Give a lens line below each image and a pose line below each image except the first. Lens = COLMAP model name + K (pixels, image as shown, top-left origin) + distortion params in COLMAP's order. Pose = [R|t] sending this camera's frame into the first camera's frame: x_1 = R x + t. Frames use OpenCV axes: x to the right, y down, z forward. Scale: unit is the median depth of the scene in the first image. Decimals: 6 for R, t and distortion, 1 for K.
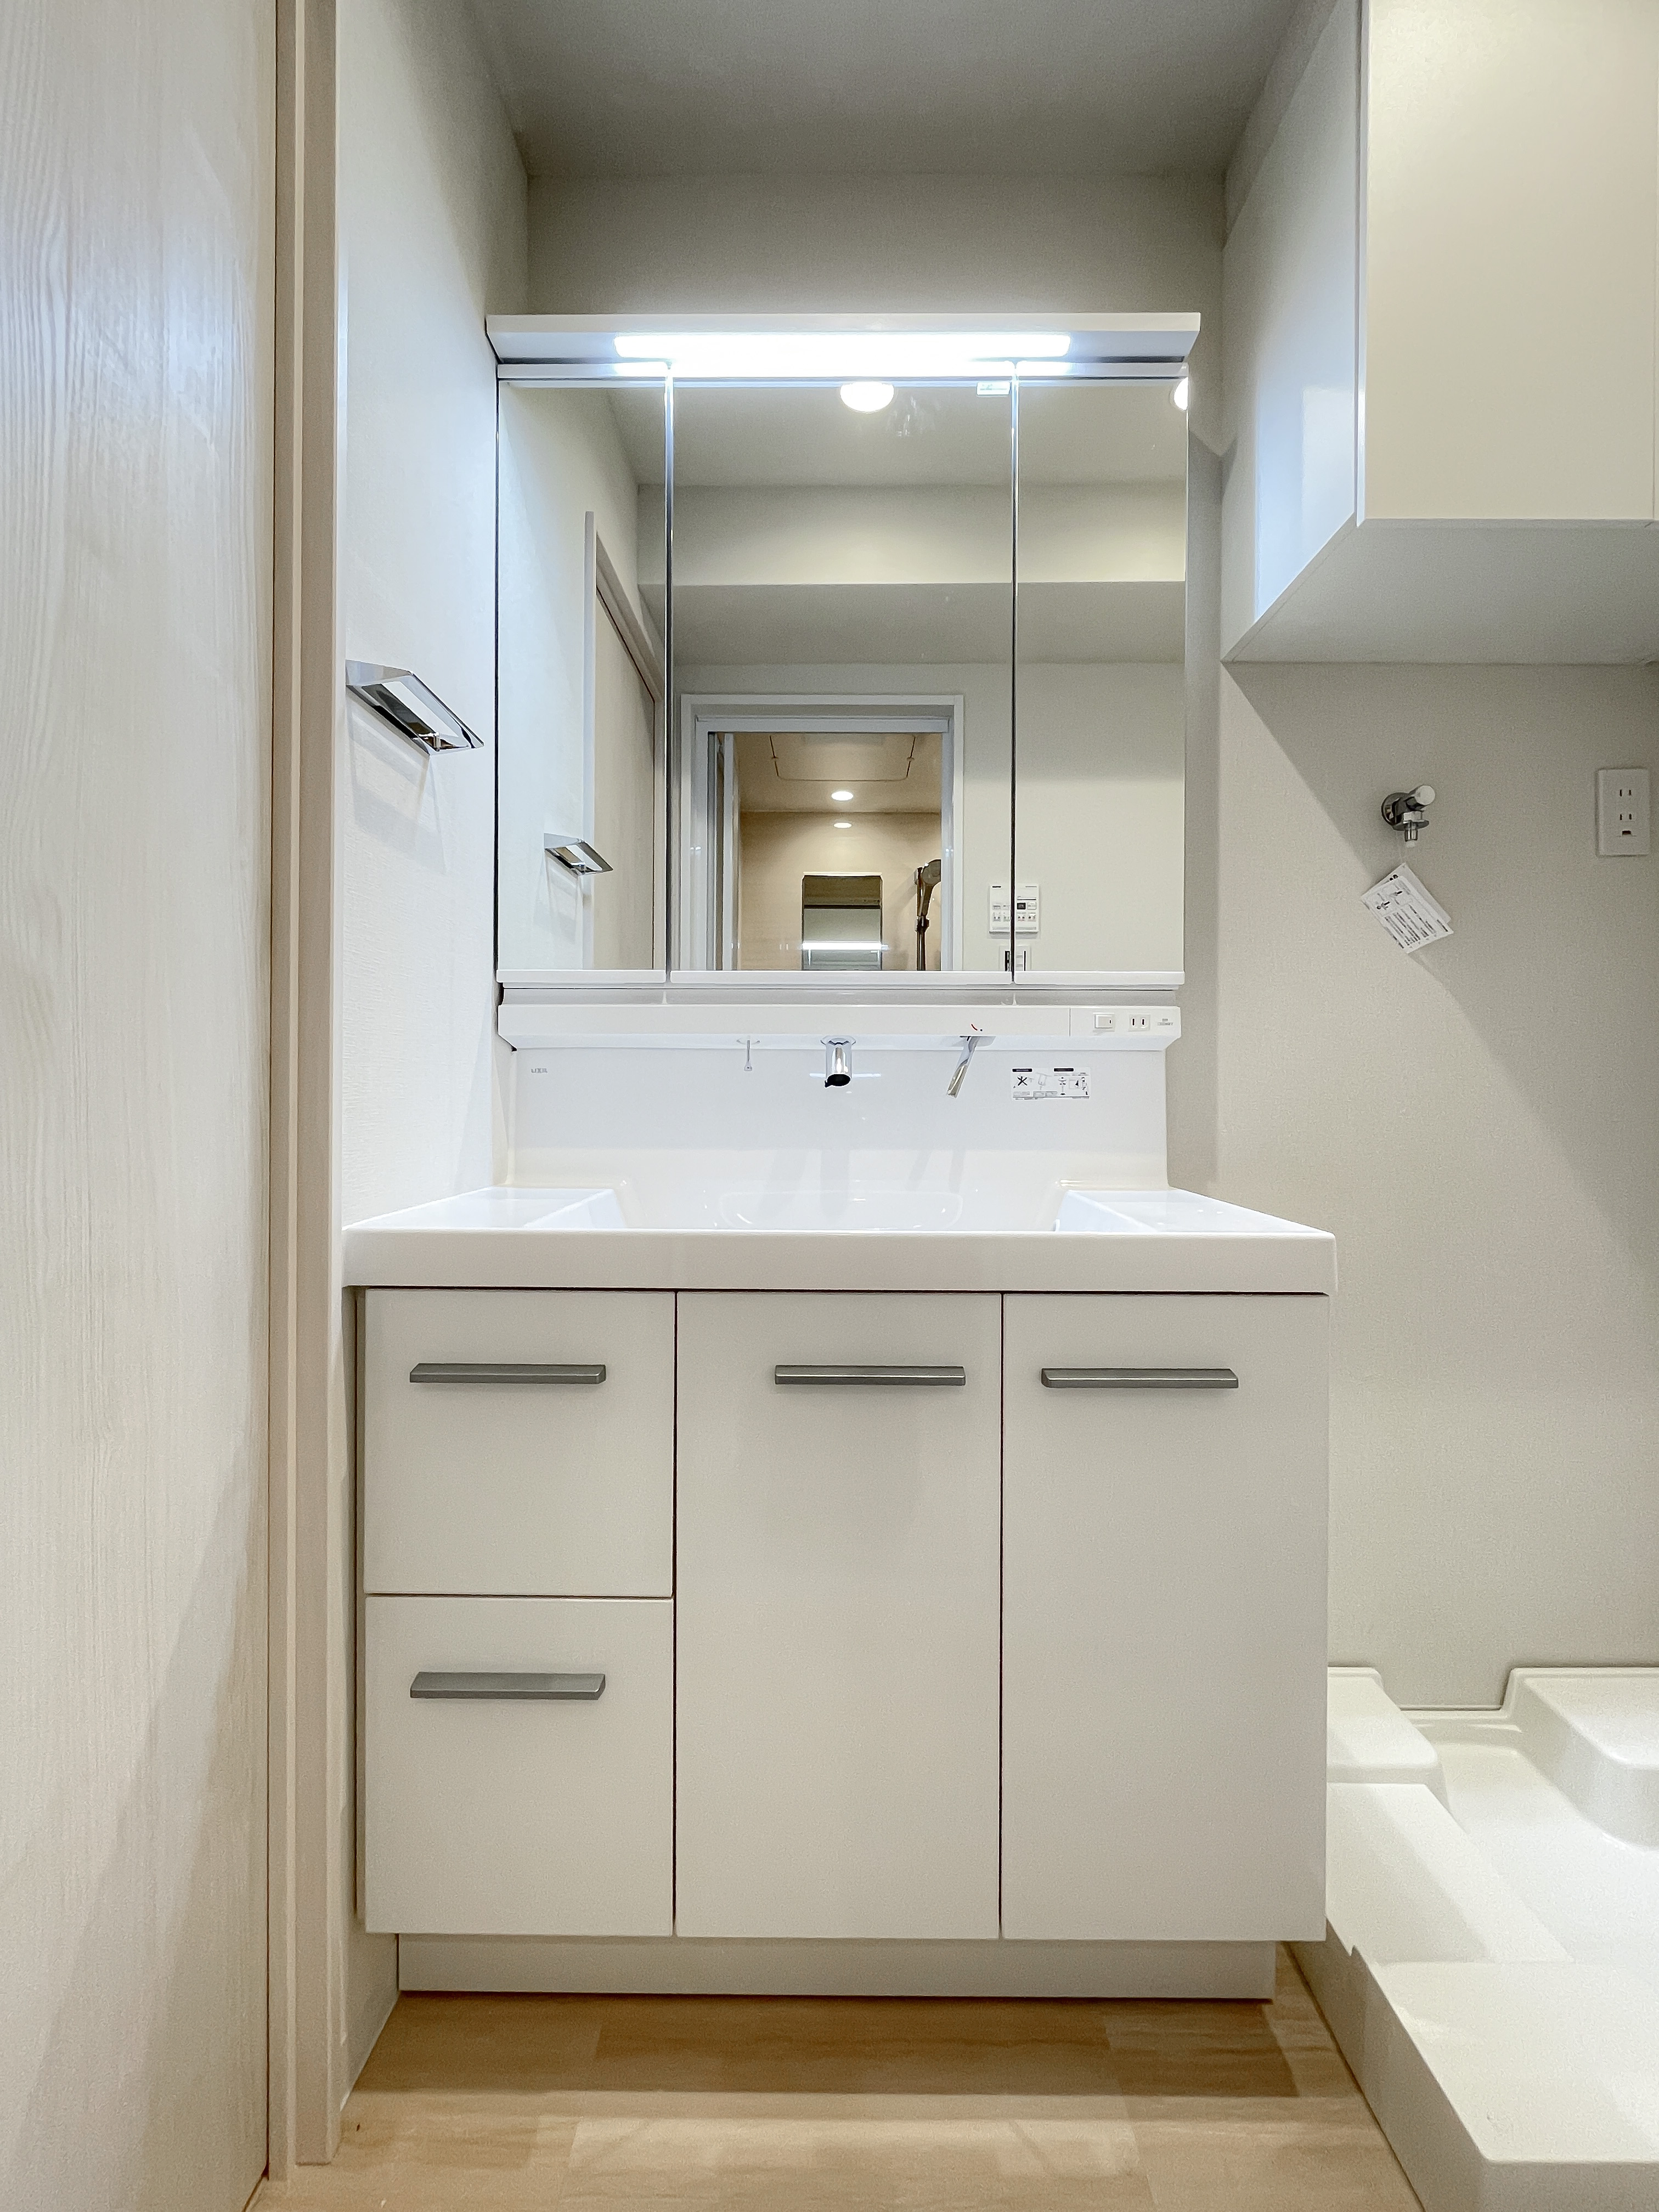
lens RADIAL K [[959.4, 0, 830.4], [0, 959.4, 1096.7], [0, 0, 1]] dist [-0.002385, -0.000469]
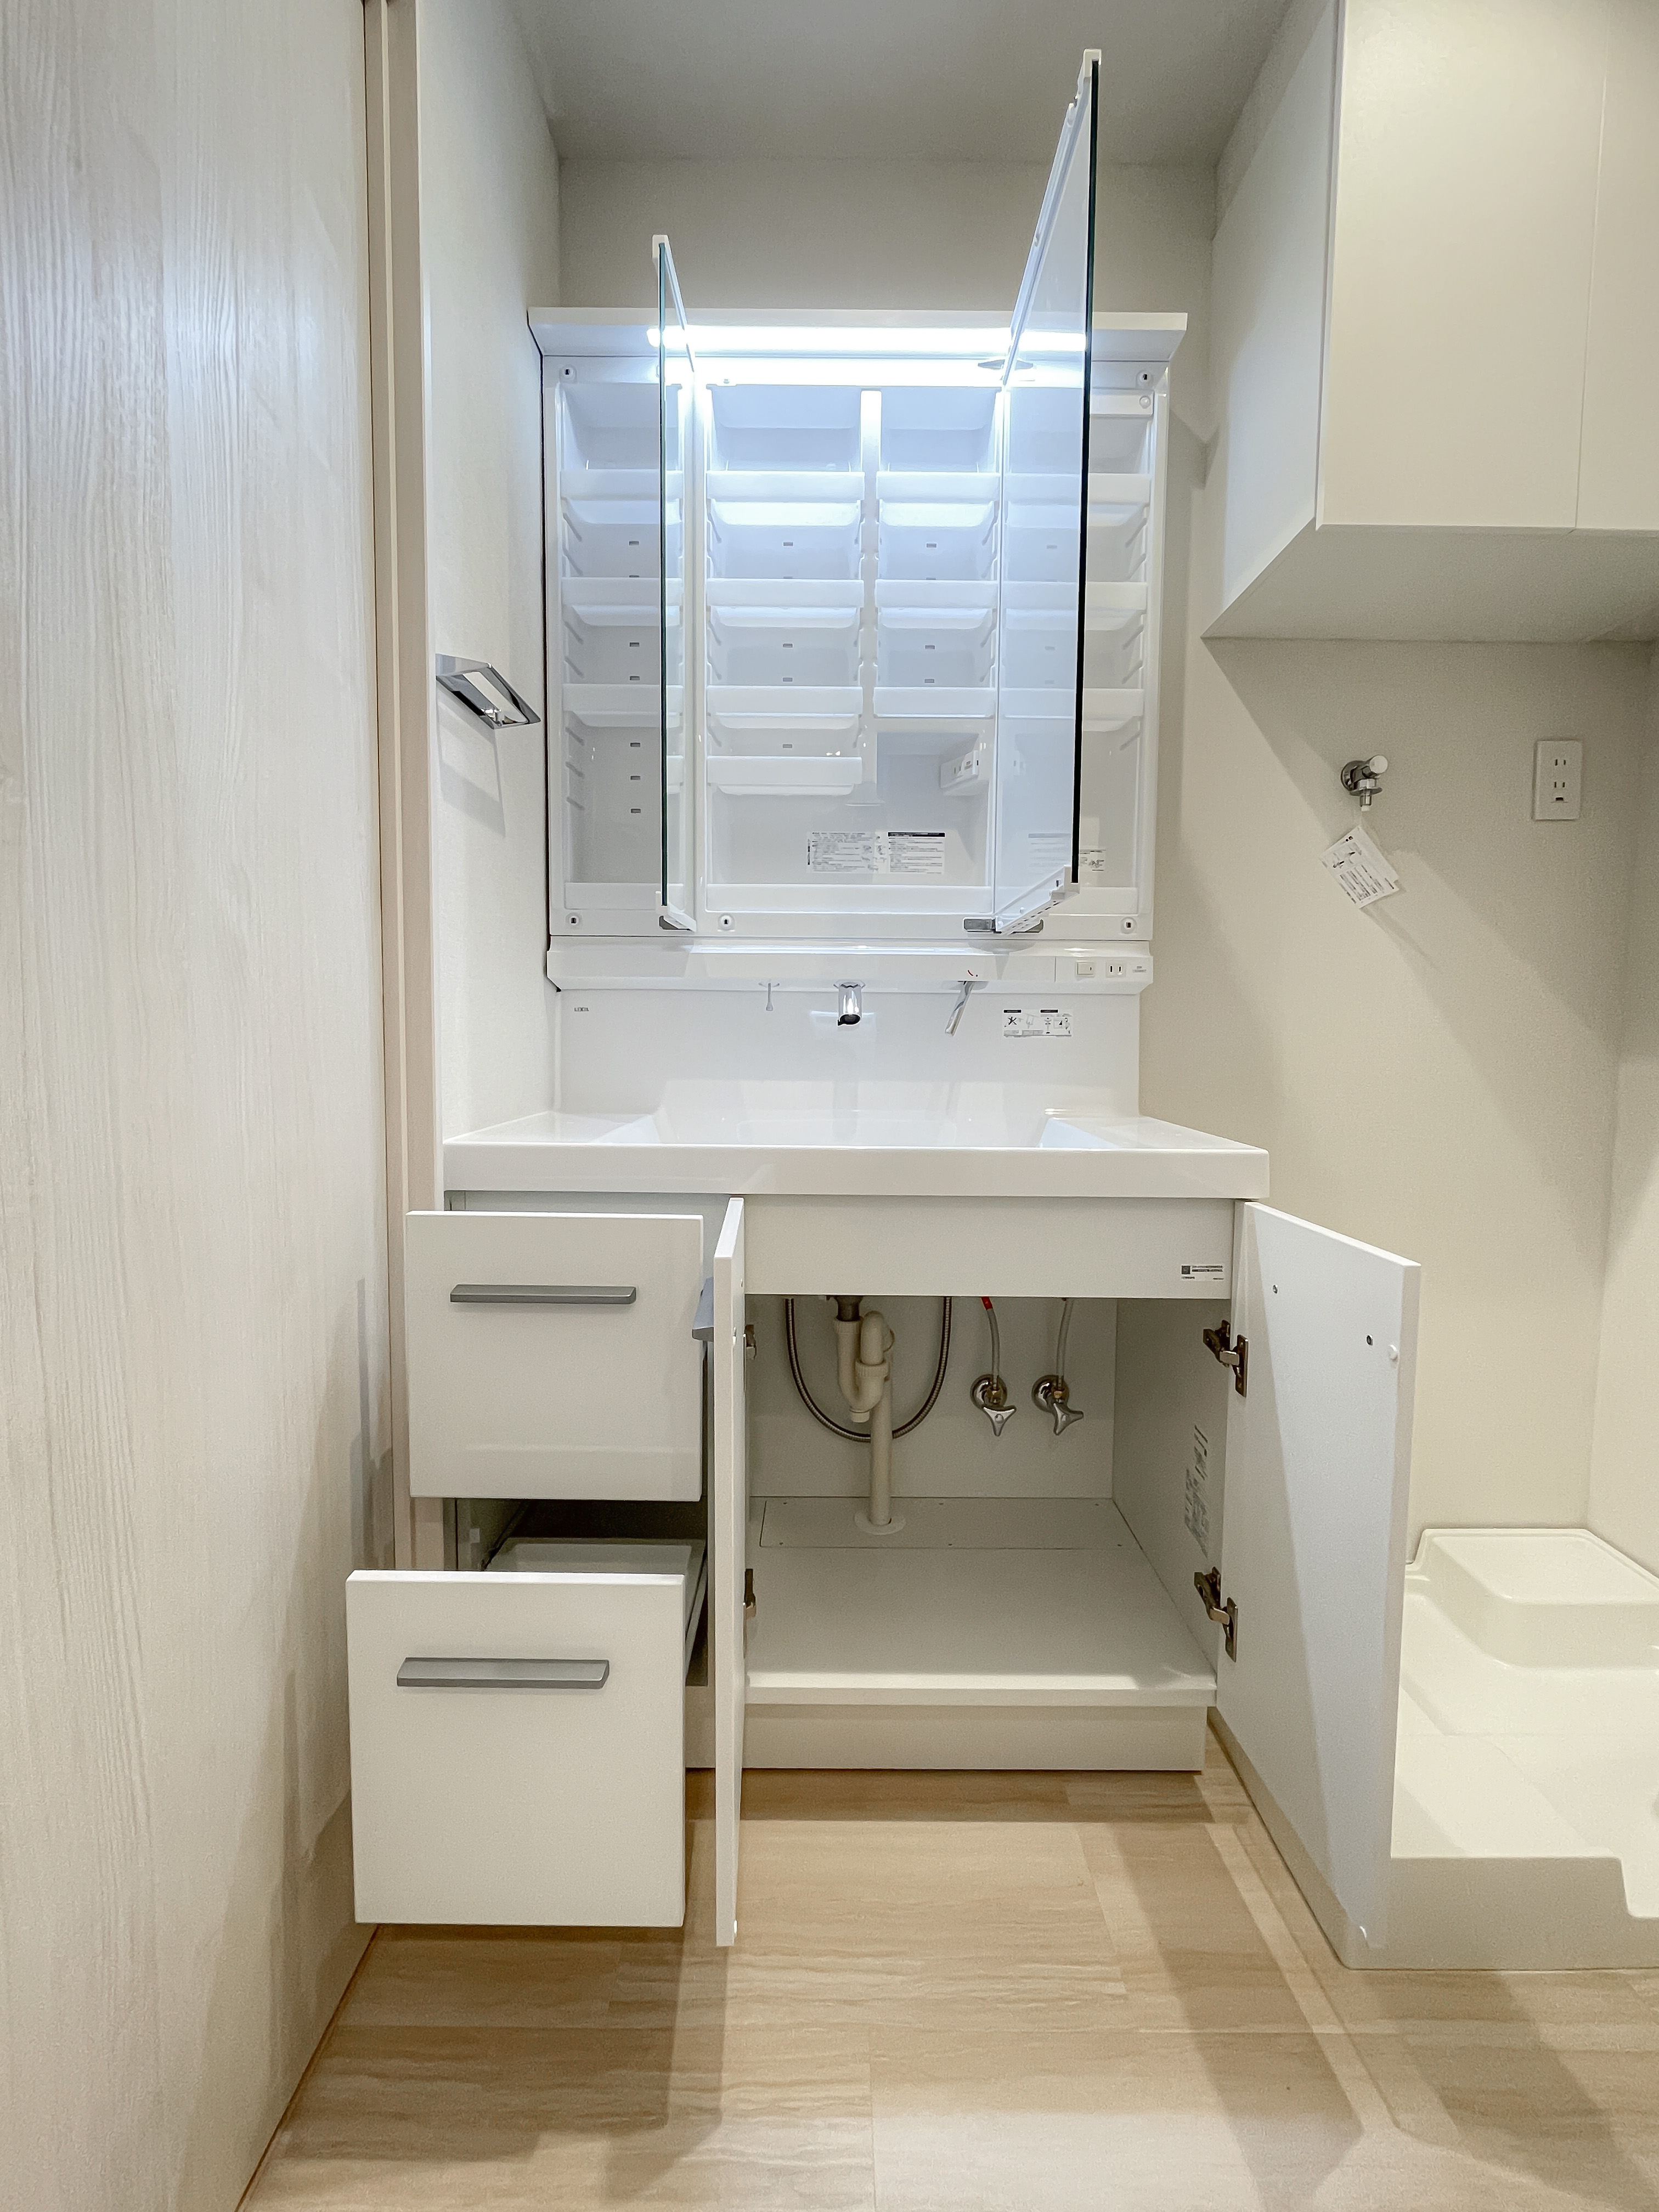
lens RADIAL K [[959.4, 0, 826.6], [0, 959.4, 1095.1], [0, 0, 1]] dist [-0.002385, -0.000469]
pose [[0.999978, 0.004357, 0.004959, -0.023158], [-0.004662, 0.997983, 0.063315, 0.000299], [-0.004673, -0.063337, 0.997981, -0.128862]]
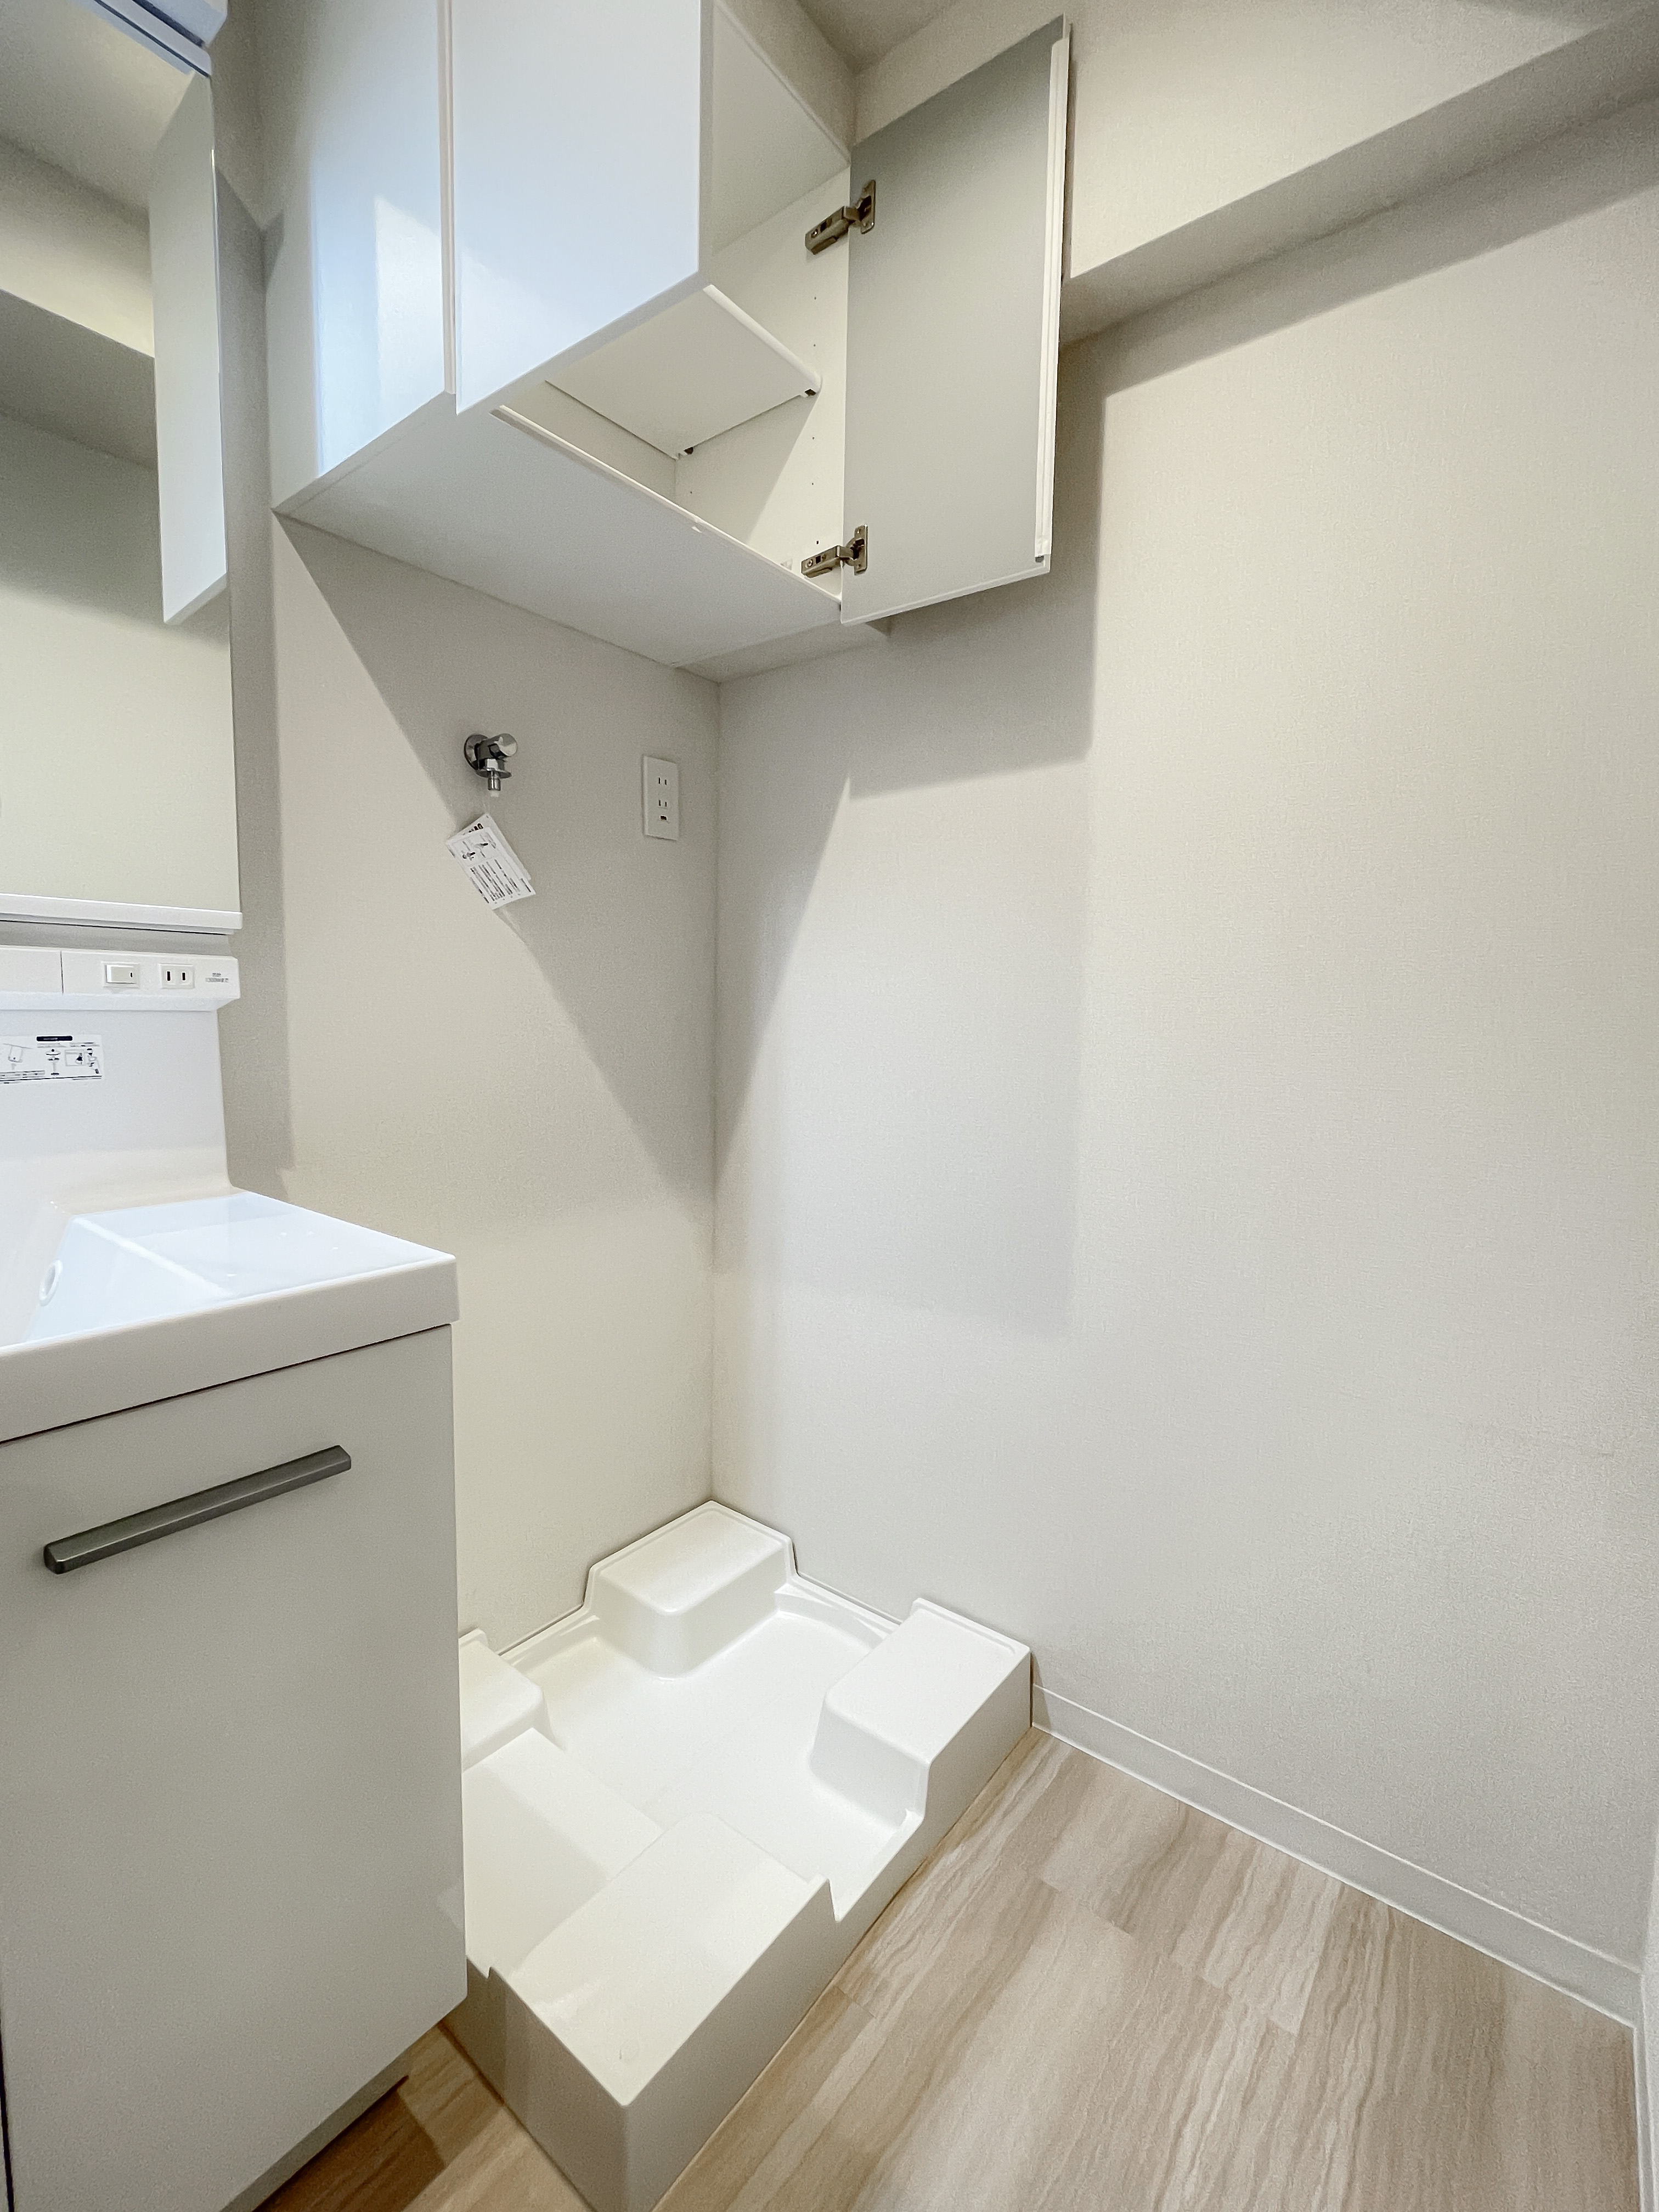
lens RADIAL K [[959.4, 0, 834.1], [0, 959.4, 1092.7], [0, 0, 1]] dist [-0.002385, -0.000469]
pose [[0.604246, -0.066559, 0.794013, 0.033436], [-0.012480, 0.995592, 0.092953, -0.061626], [-0.796700, -0.066075, 0.600752, 0.140615]]
